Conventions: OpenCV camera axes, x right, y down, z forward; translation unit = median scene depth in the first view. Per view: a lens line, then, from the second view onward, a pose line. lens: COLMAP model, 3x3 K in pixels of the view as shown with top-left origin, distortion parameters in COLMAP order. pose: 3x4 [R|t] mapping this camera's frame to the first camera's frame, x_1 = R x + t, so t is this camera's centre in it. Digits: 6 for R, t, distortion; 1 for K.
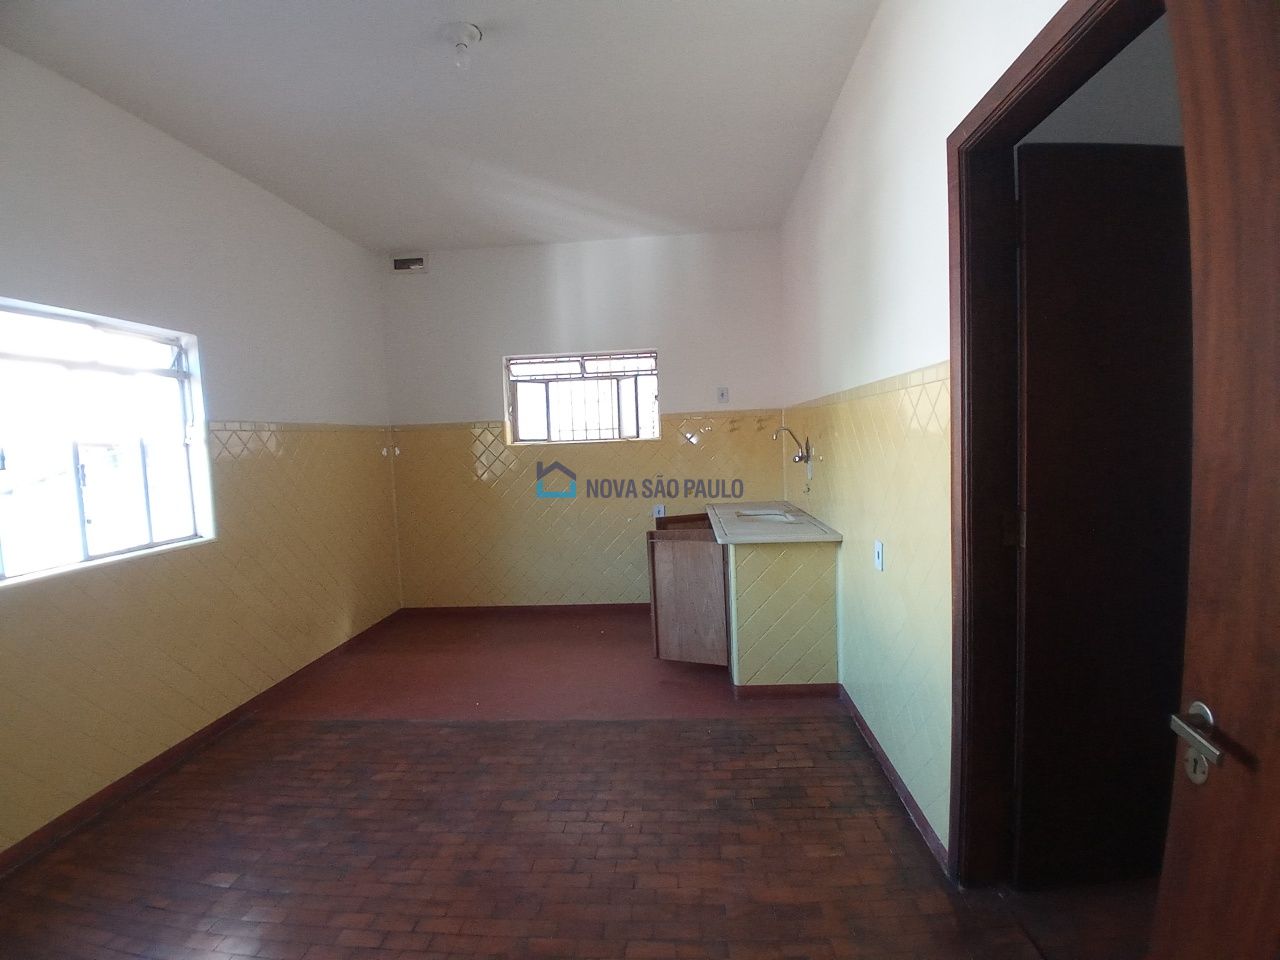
lens RADIAL K [[642.7, 0, 640.0], [0, 642.7, 480.0], [0, 0, 1]] dist [0.027551, -0.053397]
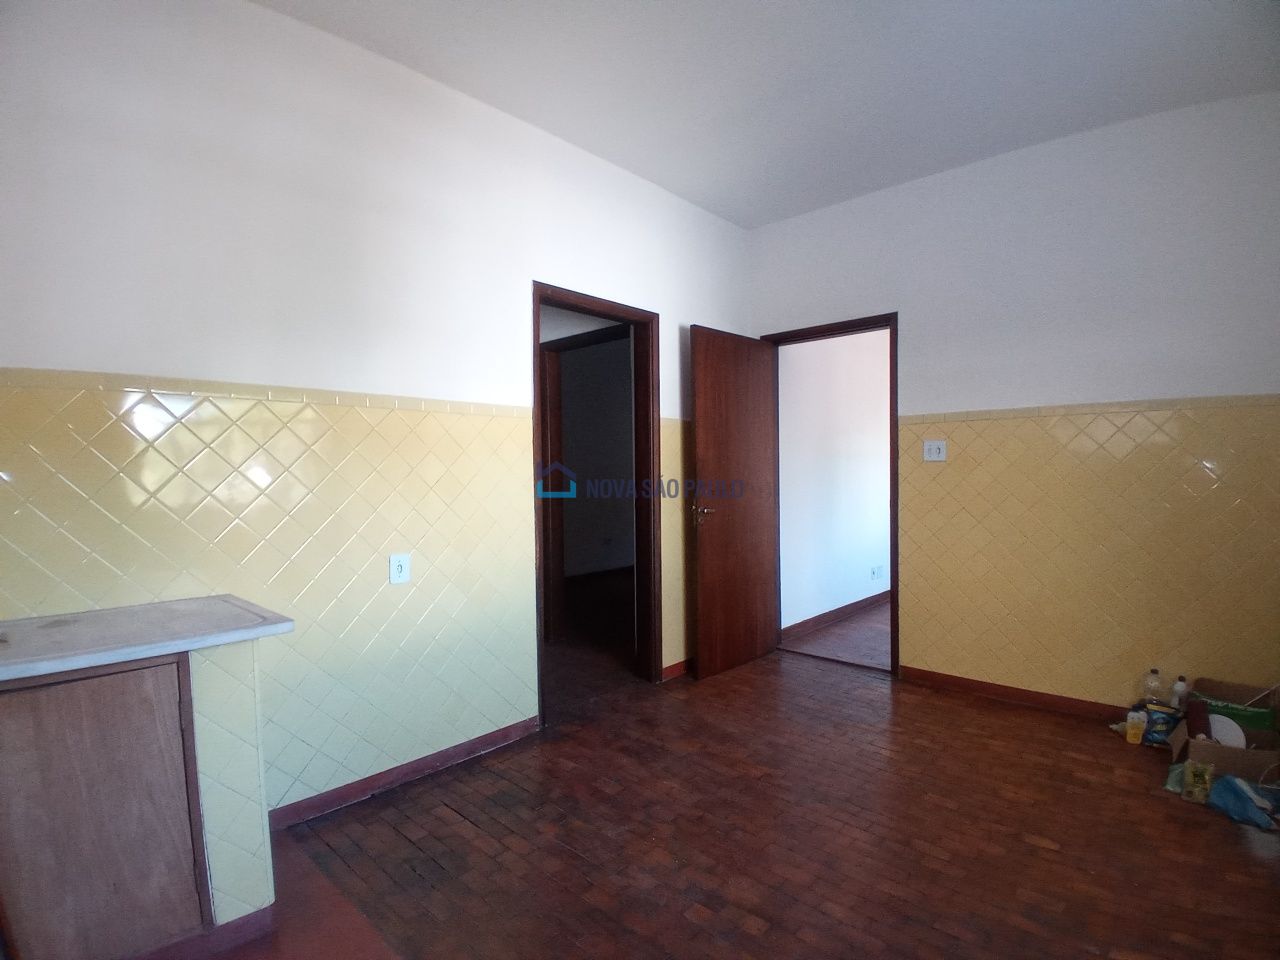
lens RADIAL K [[642.7, 0, 640.0], [0, 642.7, 480.0], [0, 0, 1]] dist [0.027551, -0.053397]
pose [[-0.765664, 0.040018, 0.641995, -0.604818], [0.102062, 0.992977, 0.059827, -0.040676], [-0.635092, 0.111331, -0.764371, 1.628101]]
